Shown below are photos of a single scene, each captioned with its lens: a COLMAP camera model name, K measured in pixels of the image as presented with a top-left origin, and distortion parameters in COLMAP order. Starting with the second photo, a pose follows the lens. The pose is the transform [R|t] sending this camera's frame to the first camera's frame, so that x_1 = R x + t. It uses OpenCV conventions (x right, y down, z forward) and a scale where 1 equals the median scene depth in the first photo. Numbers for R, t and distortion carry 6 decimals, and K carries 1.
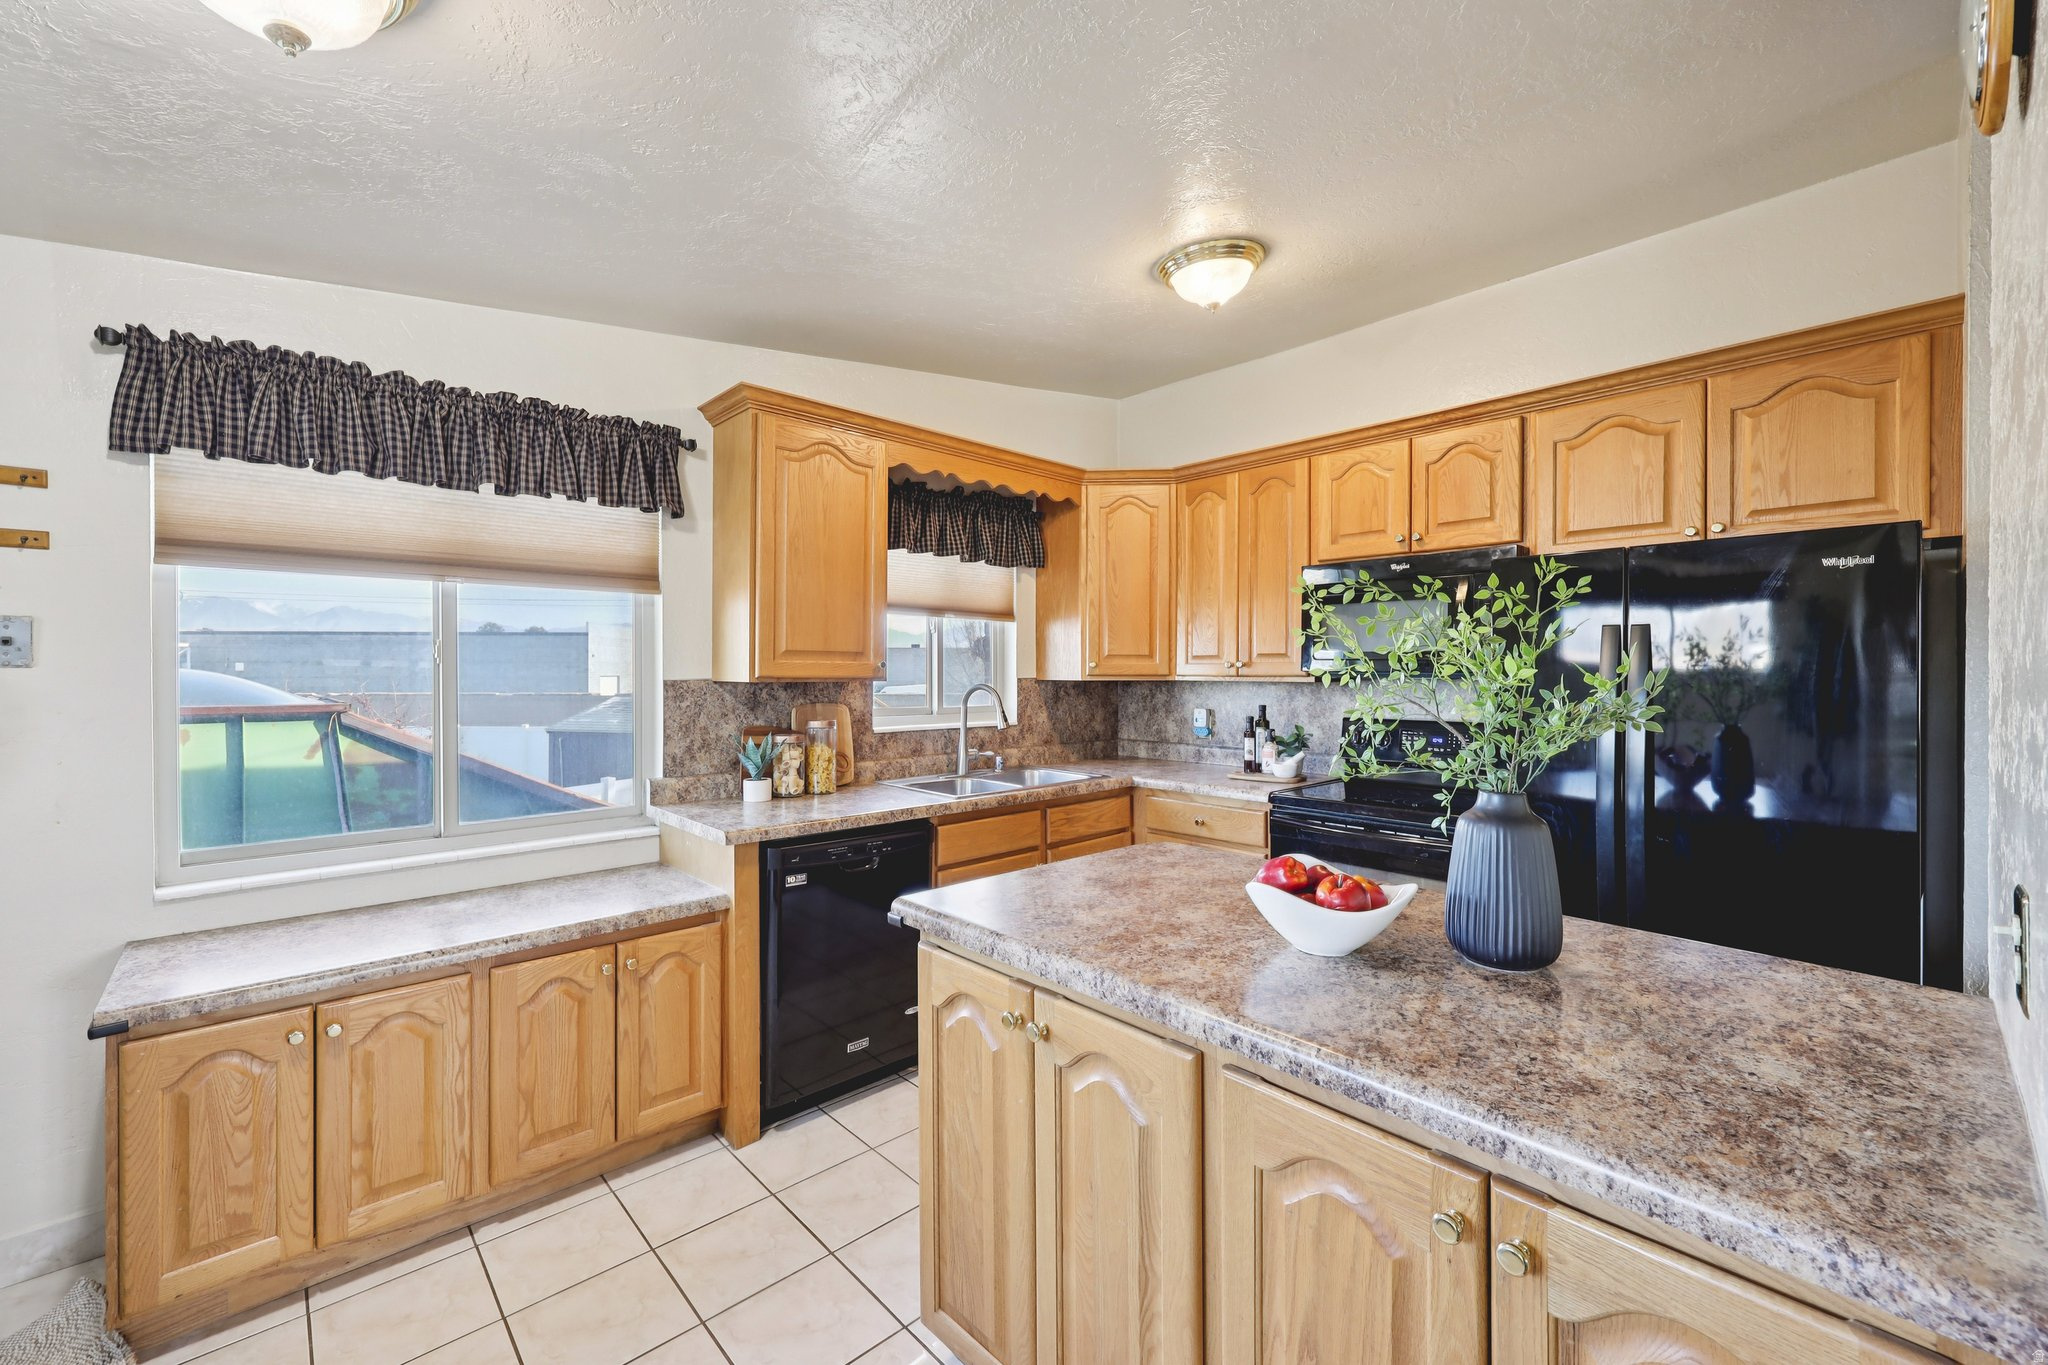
lens RADIAL K [[828.9, 0, 1035.5], [0, 828.9, 674.0], [0, 0, 1]] dist [0.000895, 0.000009]
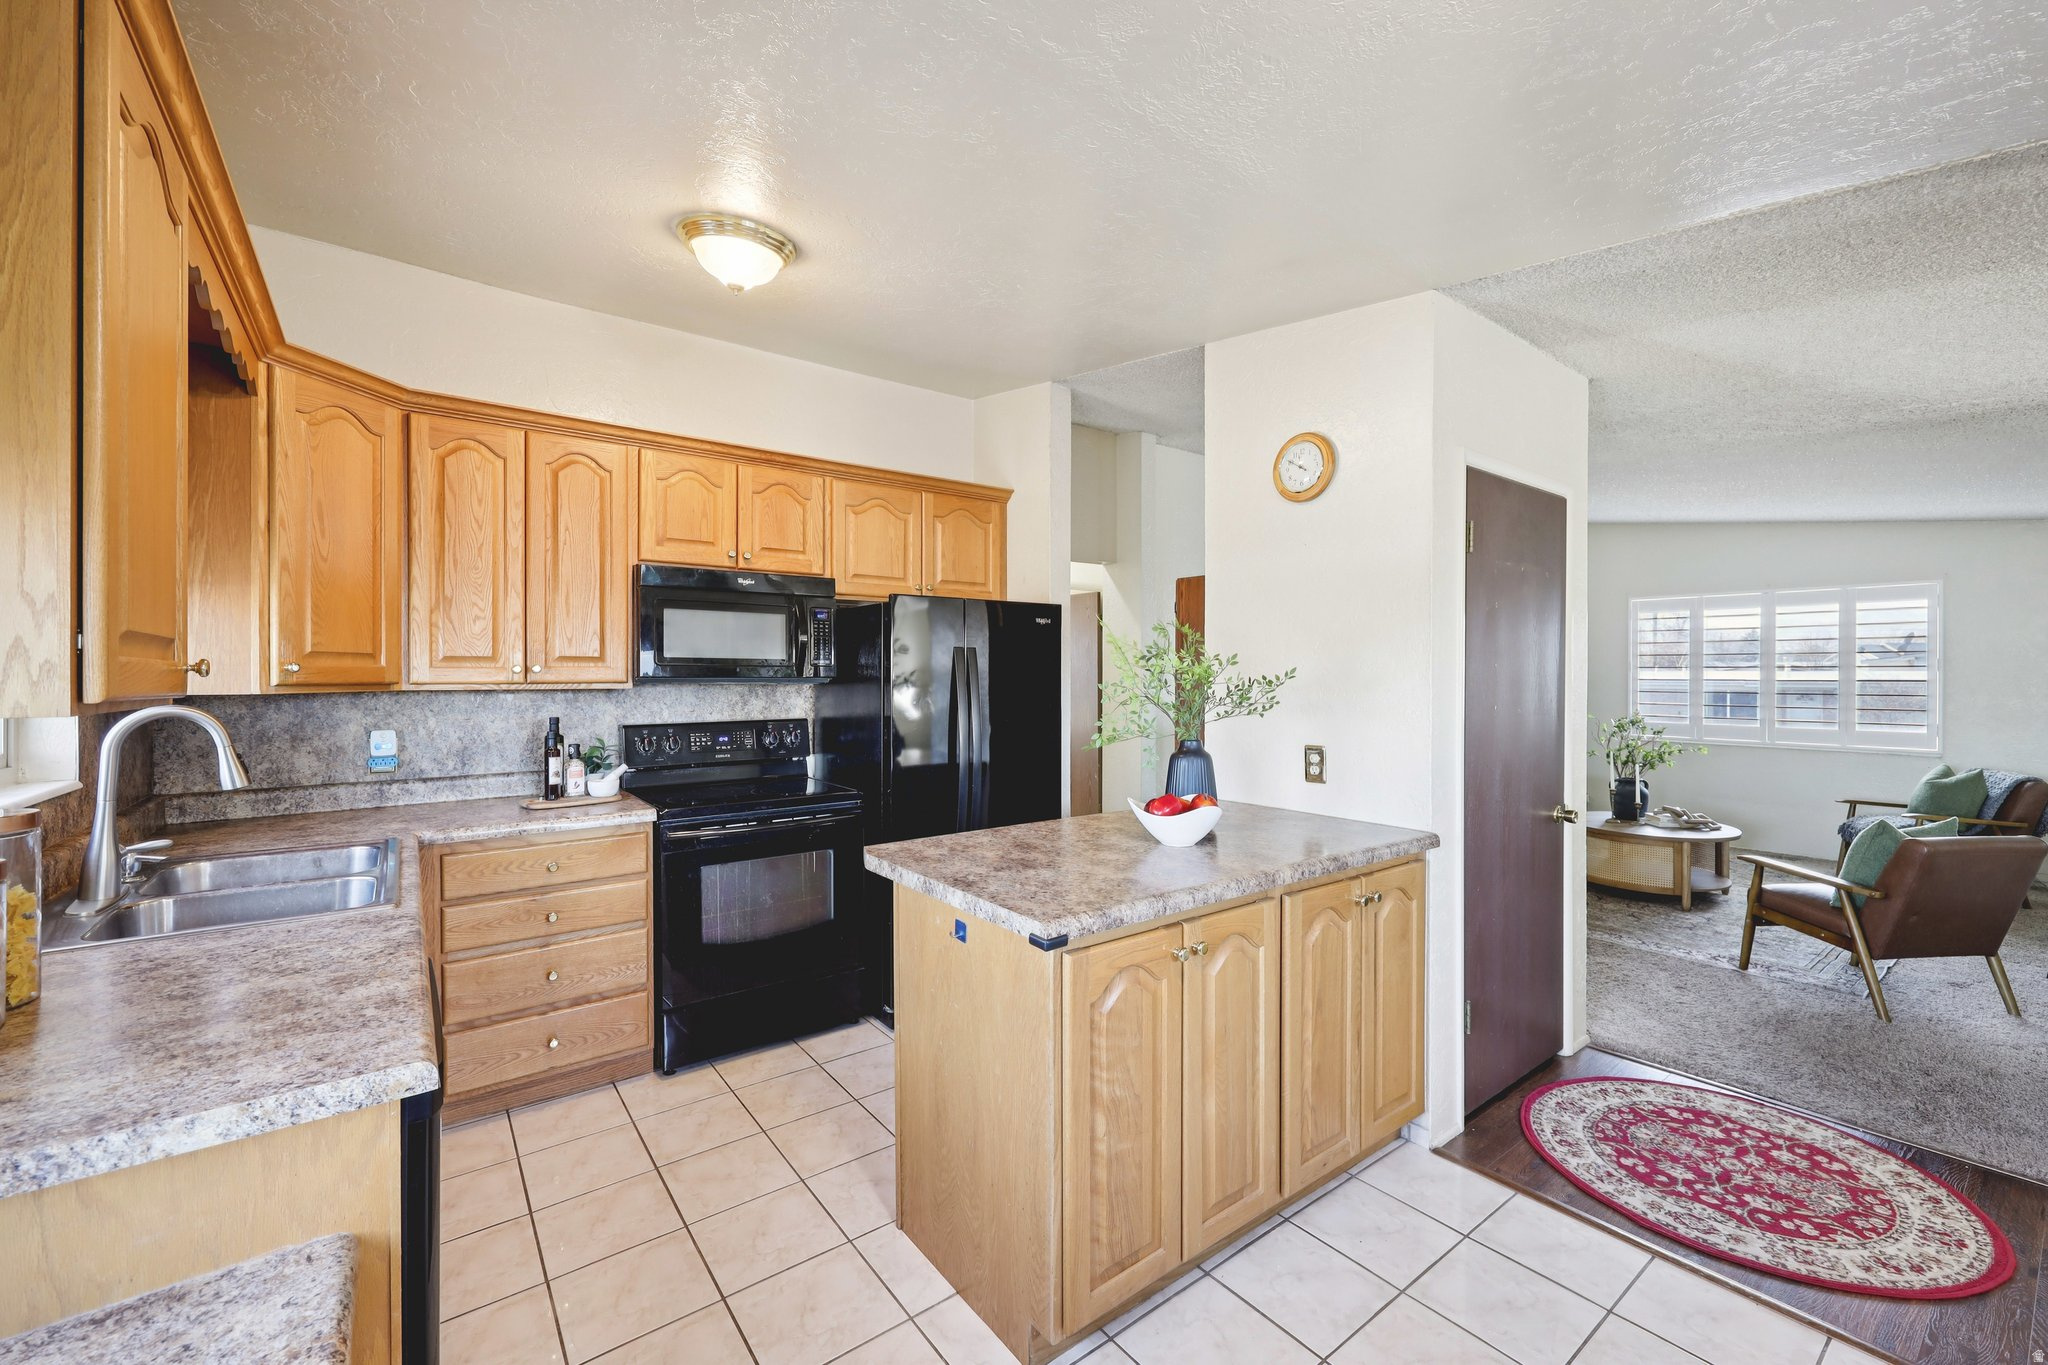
lens RADIAL K [[828.9, 0, 1024.4], [0, 828.9, 674.7], [0, 0, 1]] dist [0.000895, 0.000009]
pose [[0.107912, 0.000543, 0.994160, -0.701702], [0.006154, 0.999980, -0.001215, -0.003040], [-0.994141, 0.006249, 0.107907, 0.593737]]
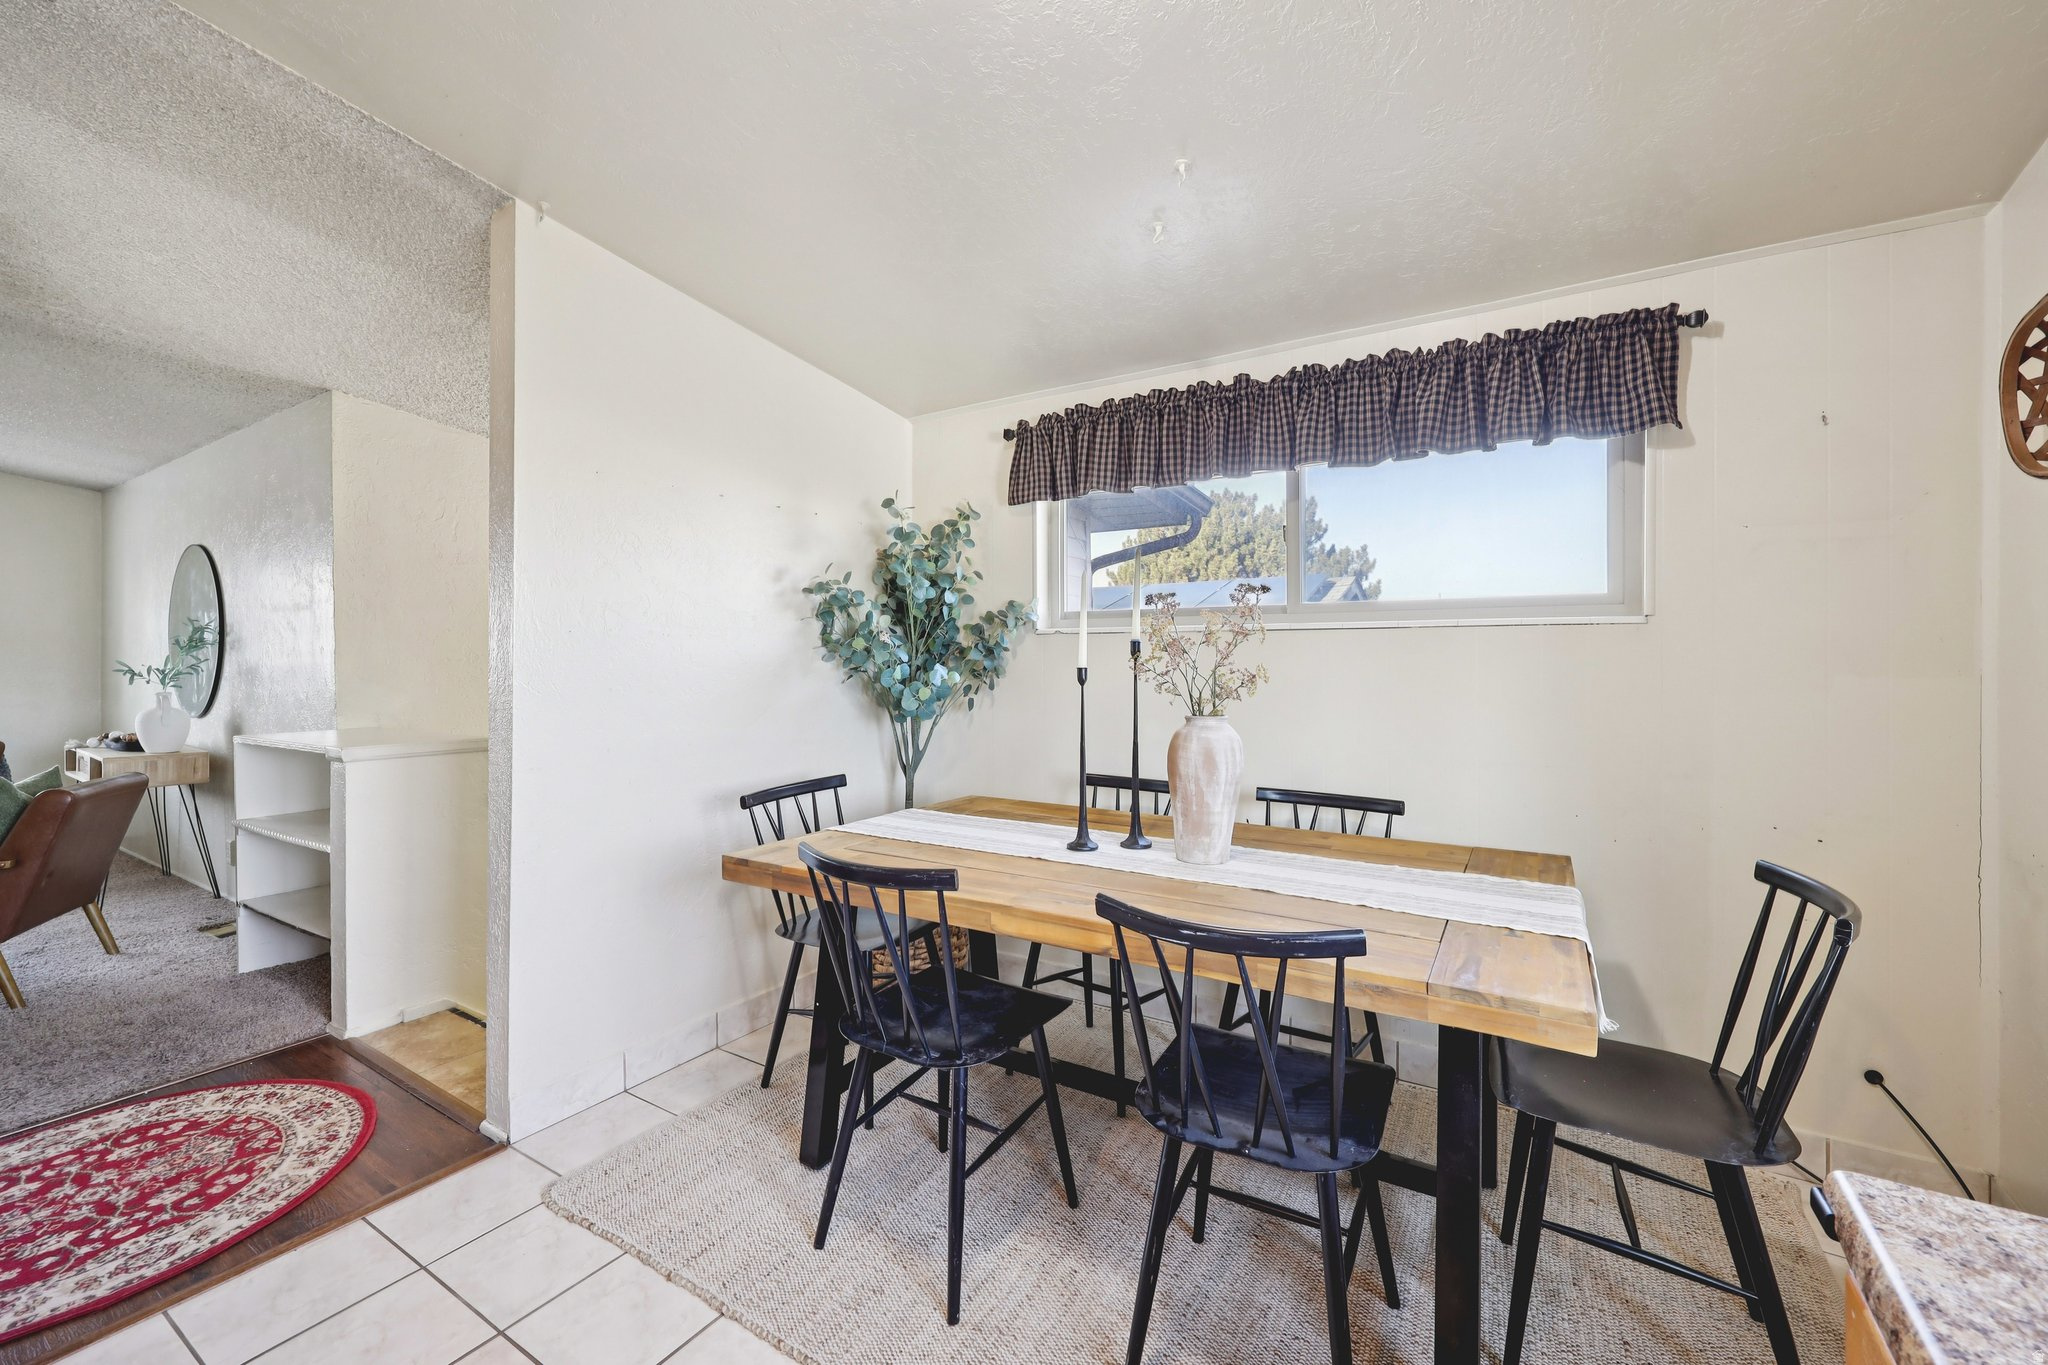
lens RADIAL K [[828.9, 0, 1045.2], [0, 828.9, 695.2], [0, 0, 1]] dist [0.000895, 0.000009]
pose [[-0.966270, 0.012226, -0.257239, -0.332795], [-0.001313, 0.998626, 0.052393, 0.057193], [0.257526, 0.050963, -0.964926, 0.840239]]
